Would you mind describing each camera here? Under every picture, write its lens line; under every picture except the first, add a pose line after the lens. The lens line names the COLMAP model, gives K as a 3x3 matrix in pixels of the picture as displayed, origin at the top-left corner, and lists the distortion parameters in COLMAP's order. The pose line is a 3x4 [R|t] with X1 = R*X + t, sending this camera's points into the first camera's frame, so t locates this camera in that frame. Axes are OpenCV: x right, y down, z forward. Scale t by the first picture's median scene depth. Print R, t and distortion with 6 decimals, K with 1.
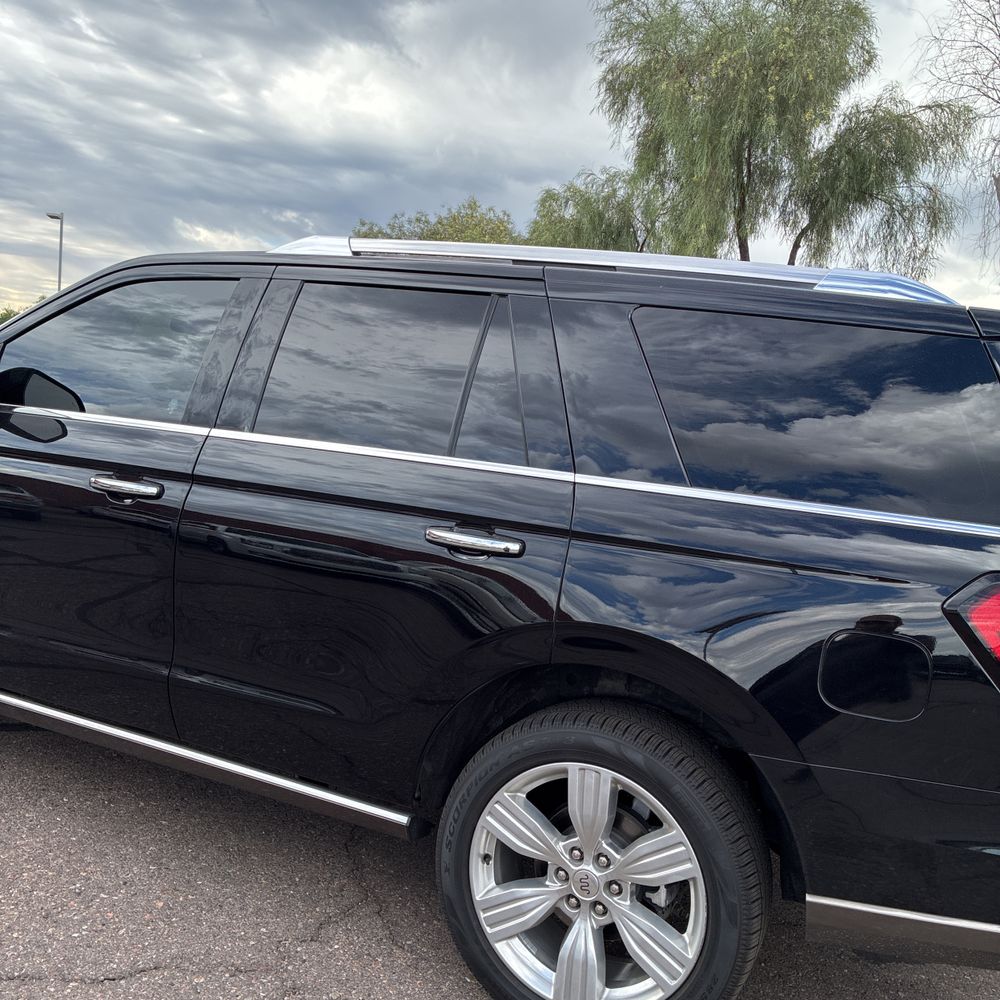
lens RADIAL K [[1008.4, 0, 510.0], [0, 1008.4, 479.9], [0, 0, 1]] dist [0.020392, 0.000000]
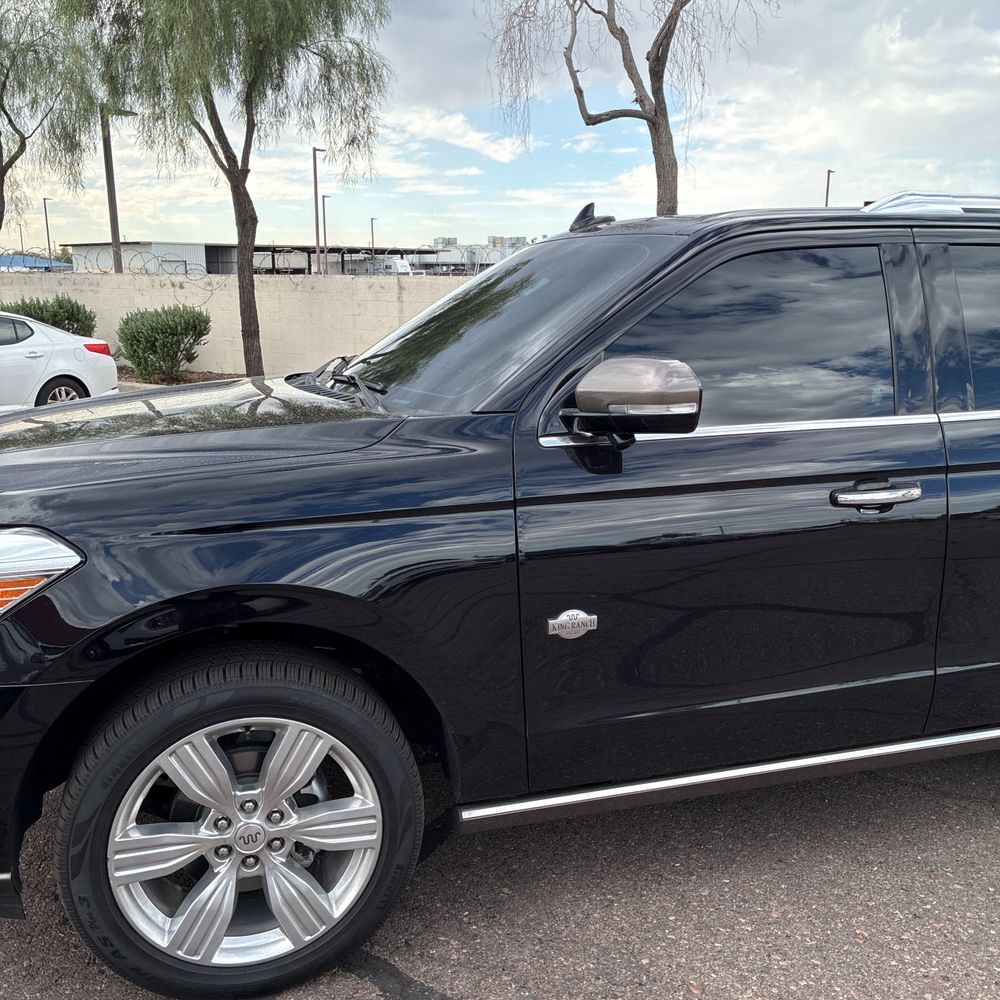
lens RADIAL K [[1008.4, 0, 515.7], [0, 1008.4, 494.8], [0, 0, 1]] dist [0.020392, 0.000000]
pose [[0.733906, -0.230110, 0.639087, -1.102513], [0.122510, 0.970282, 0.208674, -0.203531], [-0.668112, -0.074852, 0.740286, 0.516451]]
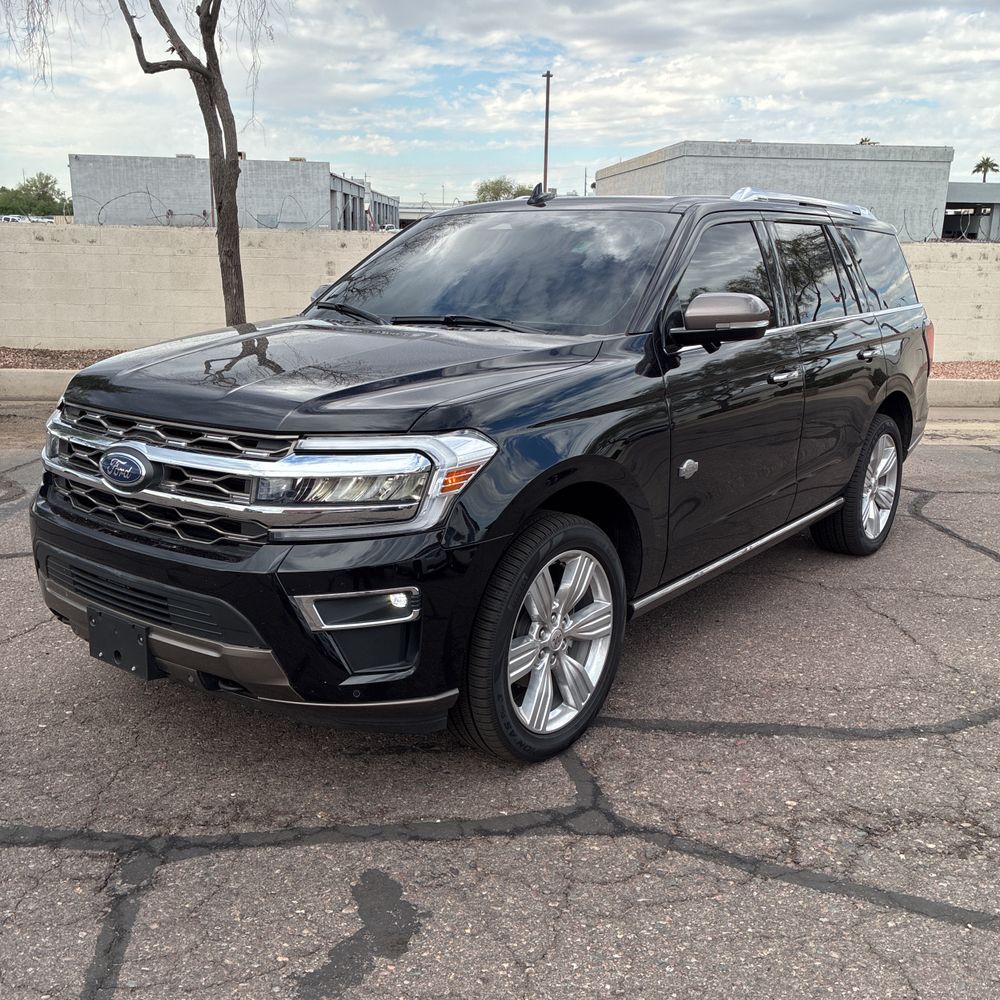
lens RADIAL K [[1008.4, 0, 510.1], [0, 1008.4, 486.9], [0, 0, 1]] dist [0.020392, 0.000000]
pose [[0.222811, -0.322003, 0.920146, -1.744709], [0.083791, 0.946706, 0.311008, -0.308678], [-0.971254, 0.007804, 0.237917, 0.966150]]
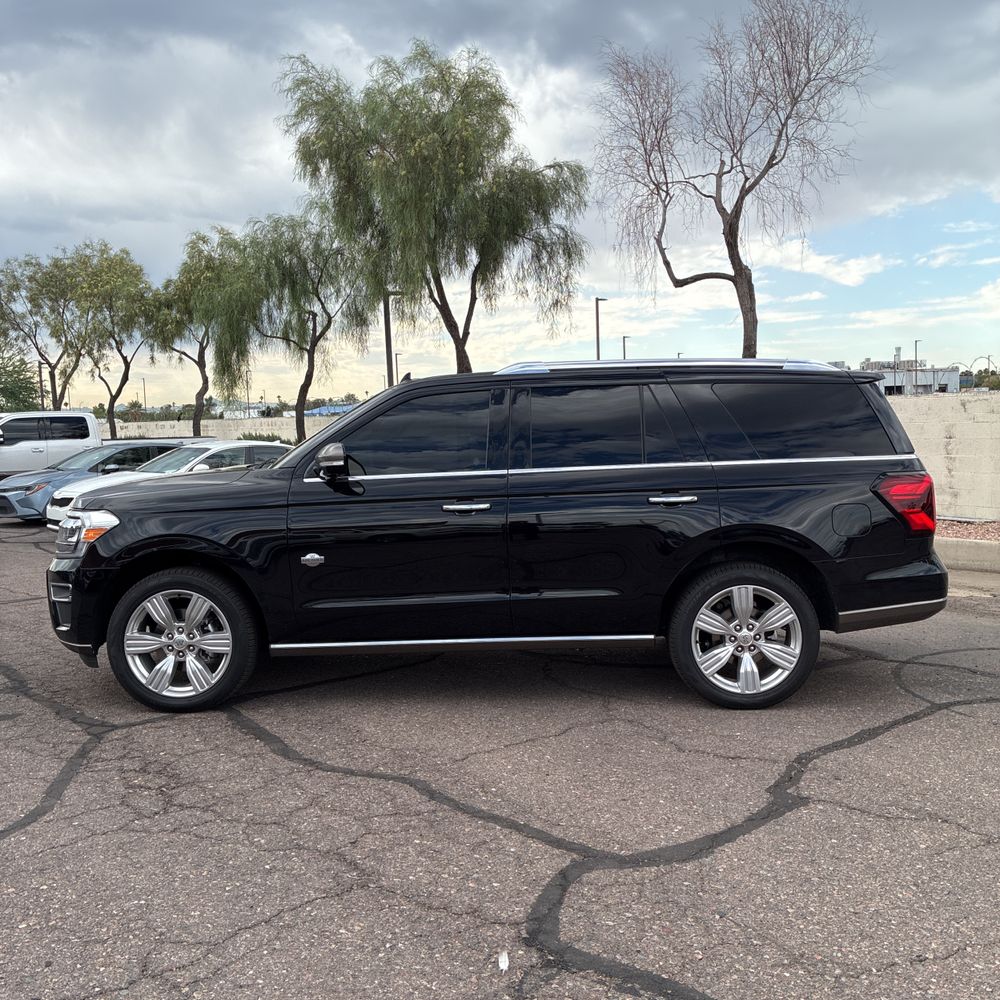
lens RADIAL K [[1008.4, 0, 507.2], [0, 1008.4, 478.3], [0, 0, 1]] dist [0.020392, 0.000000]
pose [[0.909309, -0.151012, 0.387752, -0.955902], [0.154371, 0.987753, 0.022672, -0.071550], [-0.386427, 0.039242, 0.921485, -0.697808]]
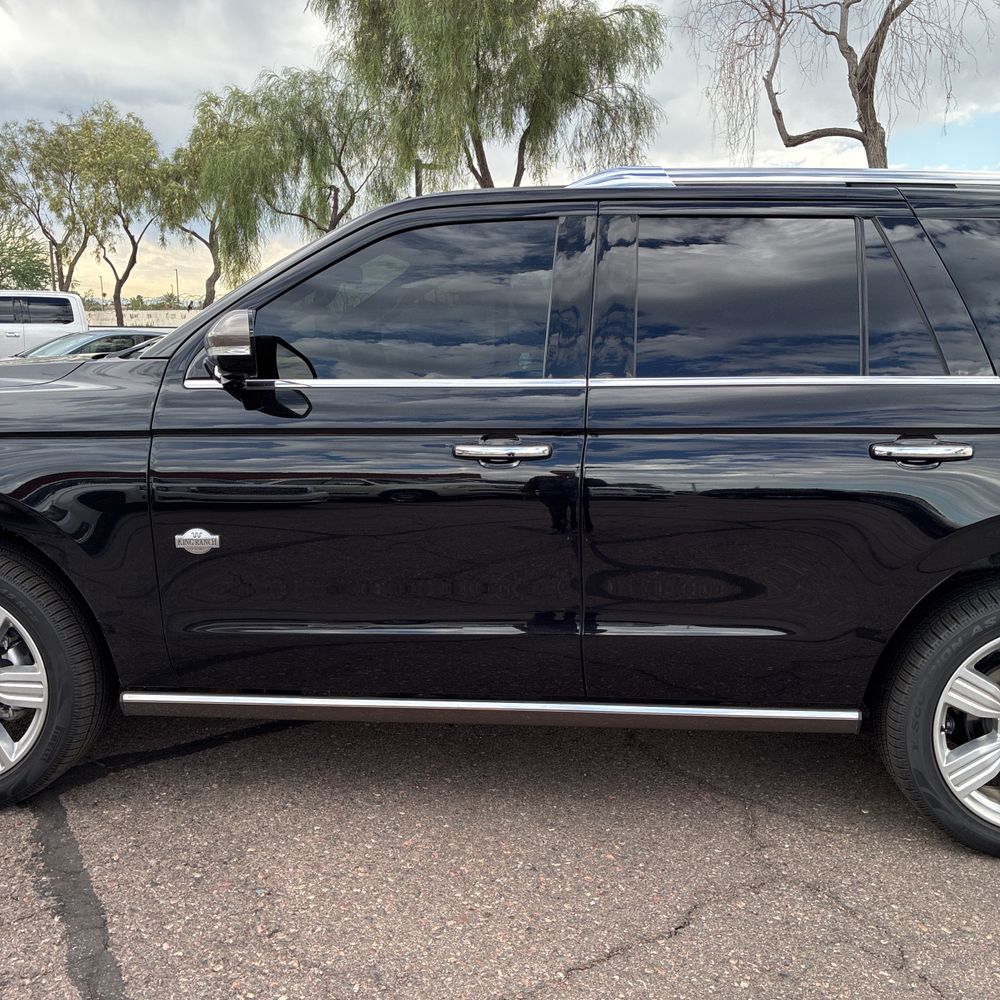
lens RADIAL K [[1008.4, 0, 517.9], [0, 1008.4, 484.1], [0, 0, 1]] dist [0.020392, 0.000000]
pose [[0.924491, -0.151245, 0.349916, -0.650880], [0.117947, 0.986371, 0.114721, -0.063641], [-0.362498, -0.064787, 0.929730, 0.114659]]
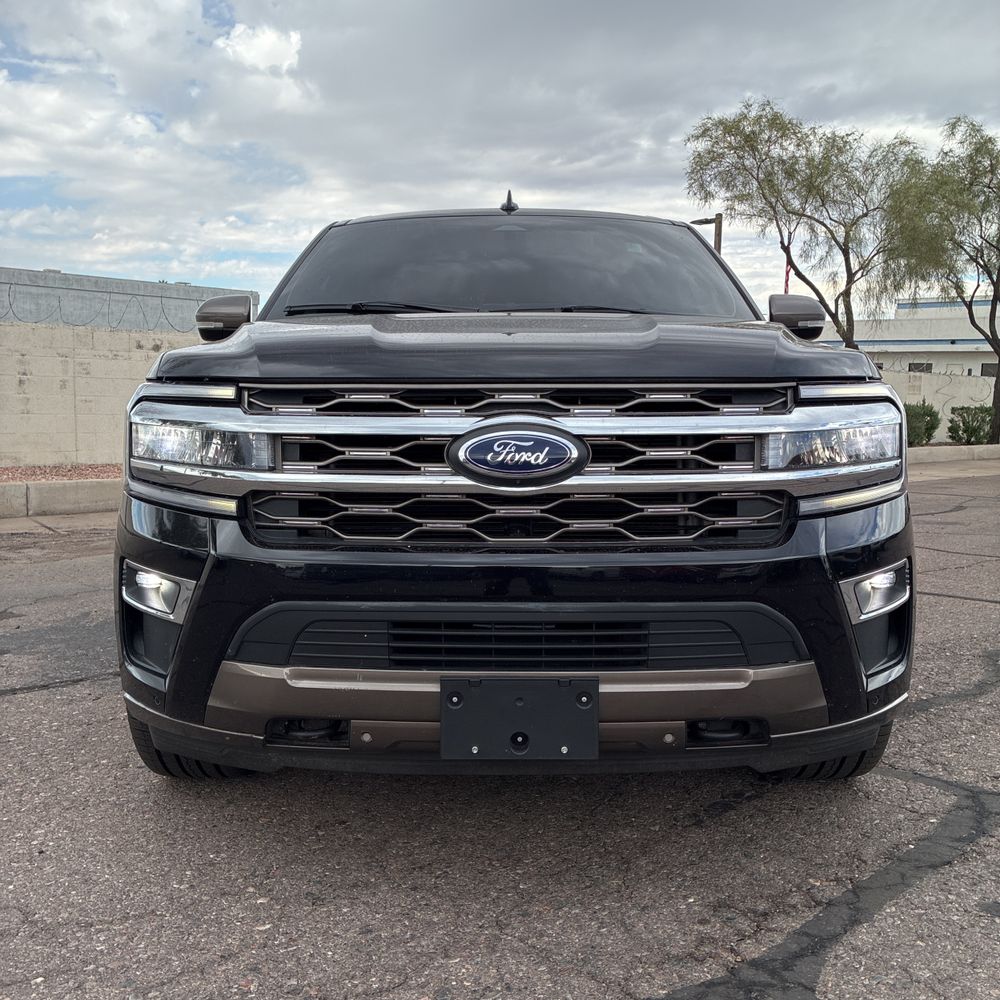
lens RADIAL K [[1008.4, 0, 502.0], [0, 1008.4, 486.3], [0, 0, 1]] dist [0.020392, 0.000000]
pose [[-0.414483, -0.190359, 0.889925, -1.516973], [0.010148, 0.976851, 0.213679, -0.176462], [-0.910000, 0.097597, -0.402957, 1.816334]]
